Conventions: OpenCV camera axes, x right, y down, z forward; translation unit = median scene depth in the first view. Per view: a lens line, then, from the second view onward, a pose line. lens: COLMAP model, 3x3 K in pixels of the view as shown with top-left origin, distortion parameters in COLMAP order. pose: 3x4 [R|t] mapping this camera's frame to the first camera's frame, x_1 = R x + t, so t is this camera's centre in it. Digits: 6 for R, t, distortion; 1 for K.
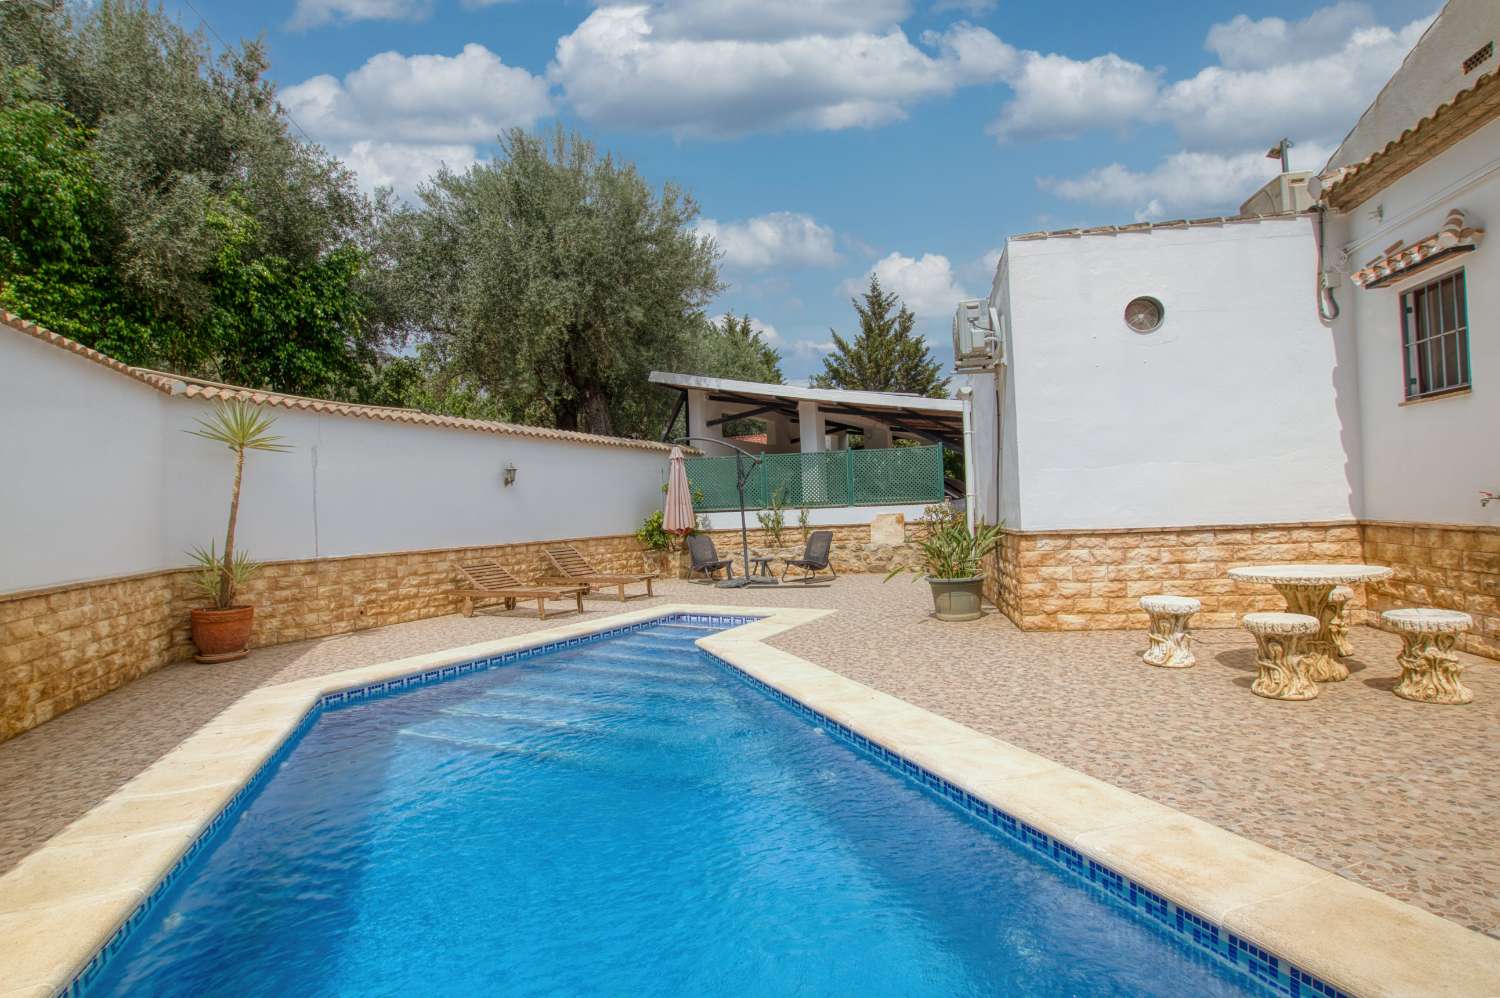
lens RADIAL K [[681.0, 0, 748.7], [0, 681.0, 503.4], [0, 0, 1]] dist [-0.028775, 0.000934]
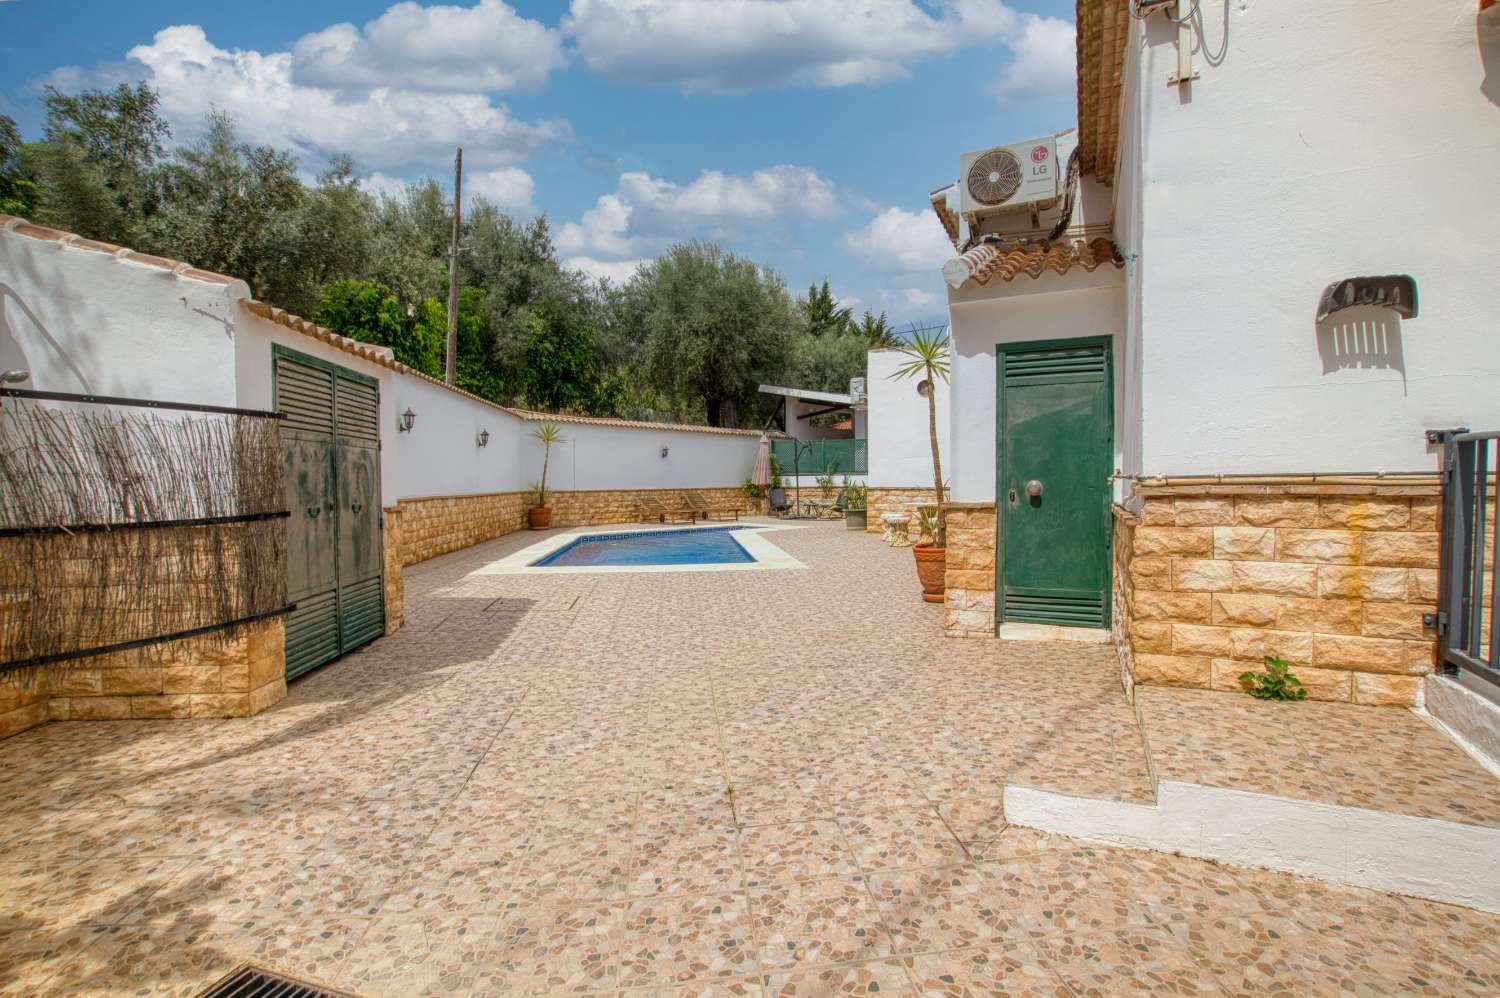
lens RADIAL K [[659.8, 0, 758.9], [0, 659.8, 503.2], [0, 0, 1]] dist [-0.033163, 0.006103]
pose [[0.965153, 0.041149, -0.258431, 0.429923], [-0.027597, 0.998058, 0.055852, -0.011085], [0.260227, -0.046774, 0.964414, -0.795893]]
